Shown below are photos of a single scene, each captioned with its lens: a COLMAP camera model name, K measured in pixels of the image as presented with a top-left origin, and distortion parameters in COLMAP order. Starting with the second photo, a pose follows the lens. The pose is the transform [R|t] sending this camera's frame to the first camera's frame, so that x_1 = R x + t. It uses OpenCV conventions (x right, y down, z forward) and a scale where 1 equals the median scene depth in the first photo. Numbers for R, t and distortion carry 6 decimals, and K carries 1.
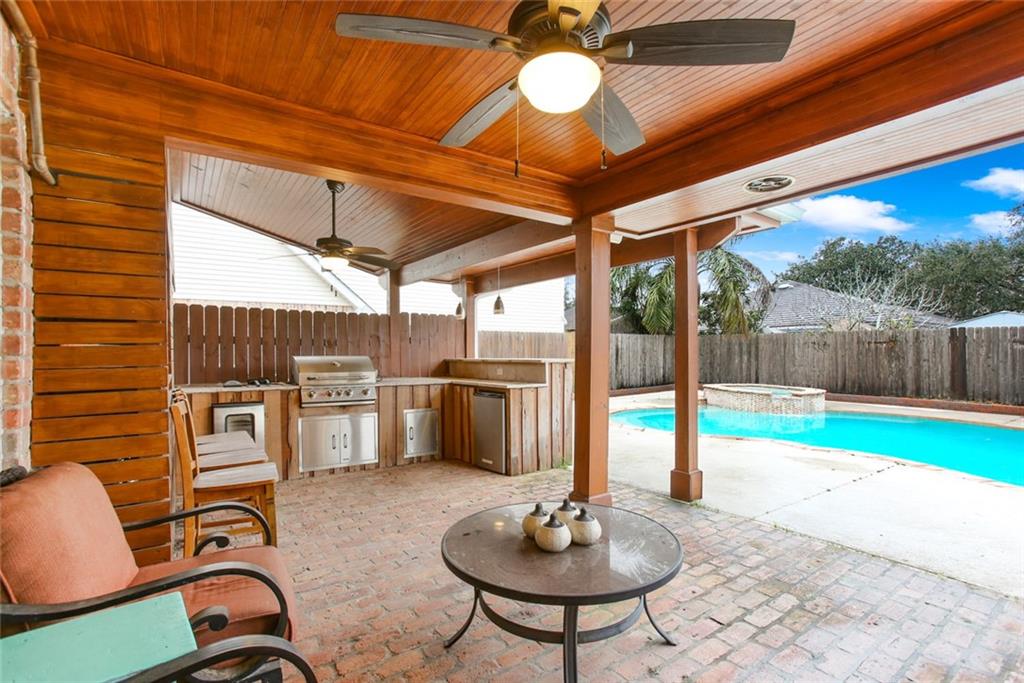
lens RADIAL K [[465.3, 0, 516.9], [0, 465.3, 339.1], [0, 0, 1]] dist [-0.017947, 0.001035]
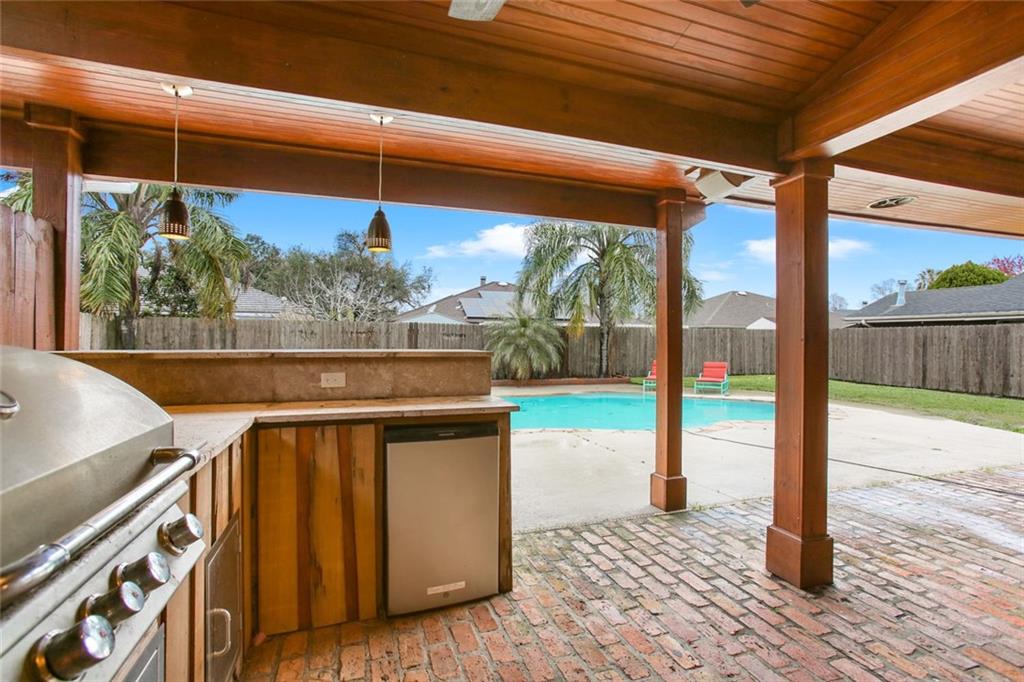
lens RADIAL K [[465.3, 0, 516.9], [0, 465.3, 338.6], [0, 0, 1]] dist [-0.017947, 0.001035]
pose [[0.316284, 0.011251, 0.948598, -0.495061], [-0.033613, 0.999435, -0.000647, 0.030415], [-0.948069, -0.031681, 0.316483, 0.879469]]
